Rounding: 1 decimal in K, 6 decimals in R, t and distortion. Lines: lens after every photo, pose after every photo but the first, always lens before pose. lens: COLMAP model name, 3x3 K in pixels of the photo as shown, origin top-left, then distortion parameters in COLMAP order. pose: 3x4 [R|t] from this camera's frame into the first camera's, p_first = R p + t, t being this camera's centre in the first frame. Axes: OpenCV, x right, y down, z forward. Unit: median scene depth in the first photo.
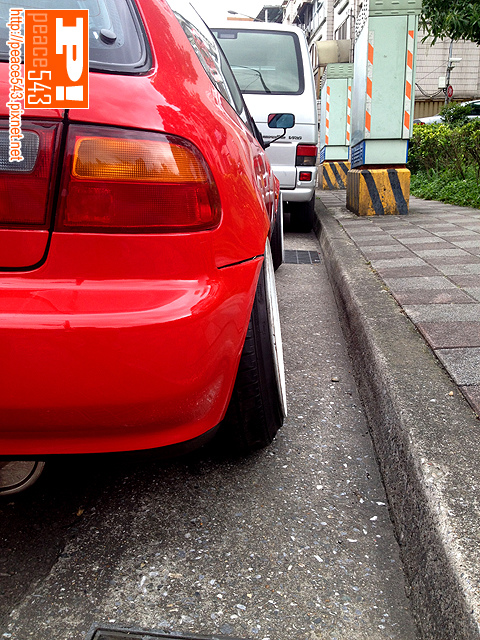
lens RADIAL K [[592.2, 0, 236.2], [0, 592.2, 317.1], [0, 0, 1]] dist [0.107966, -0.195749]
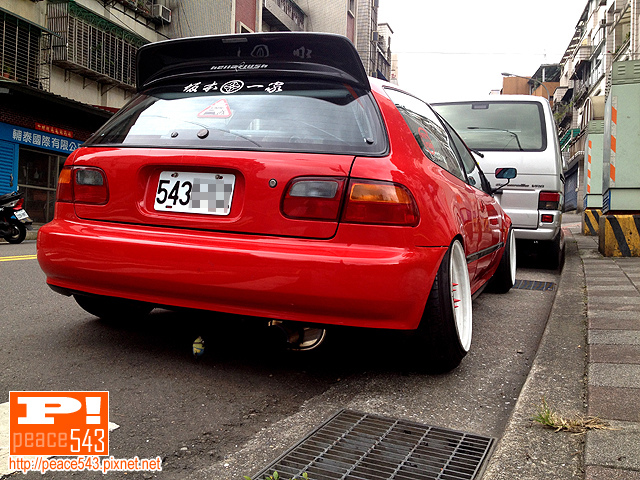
lens RADIAL K [[592.2, 0, 324.7], [0, 592.2, 239.9], [0, 0, 1]] dist [0.107966, -0.195749]
pose [[0.955415, 0.031159, -0.293618, 0.235148], [-0.089539, 0.978166, -0.187548, 0.266574], [0.281364, 0.205477, 0.937344, -0.861931]]
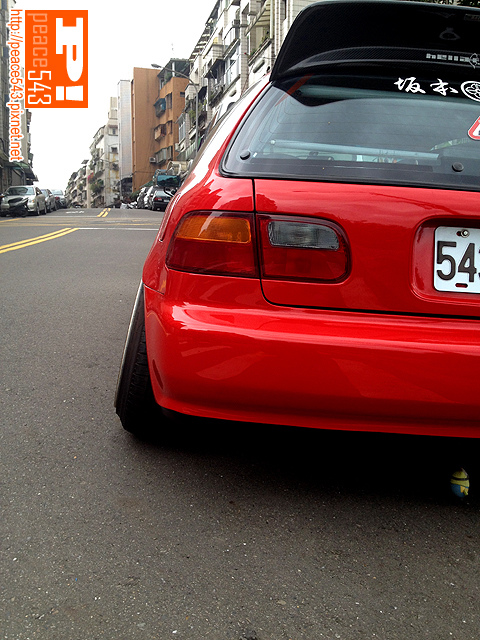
lens RADIAL K [[607.4, 0, 240.0], [0, 607.4, 320.0], [0, 0, 1]] dist [-0.011920, -0.011585]
pose [[0.985494, -0.009481, 0.169447, -1.453638], [0.021282, 0.997460, -0.067968, -0.007426], [-0.168372, 0.070588, 0.983193, -0.352894]]
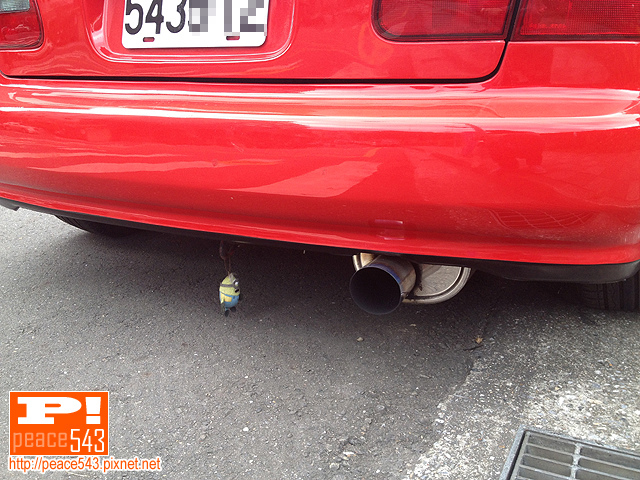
lens RADIAL K [[592.2, 0, 324.7], [0, 592.2, 239.9], [0, 0, 1]] dist [0.107966, -0.195749]
pose [[0.937964, 0.051809, -0.342841, -0.173613], [-0.044776, 0.998593, 0.028404, 0.140300], [0.343830, -0.011290, 0.938964, -0.071857]]
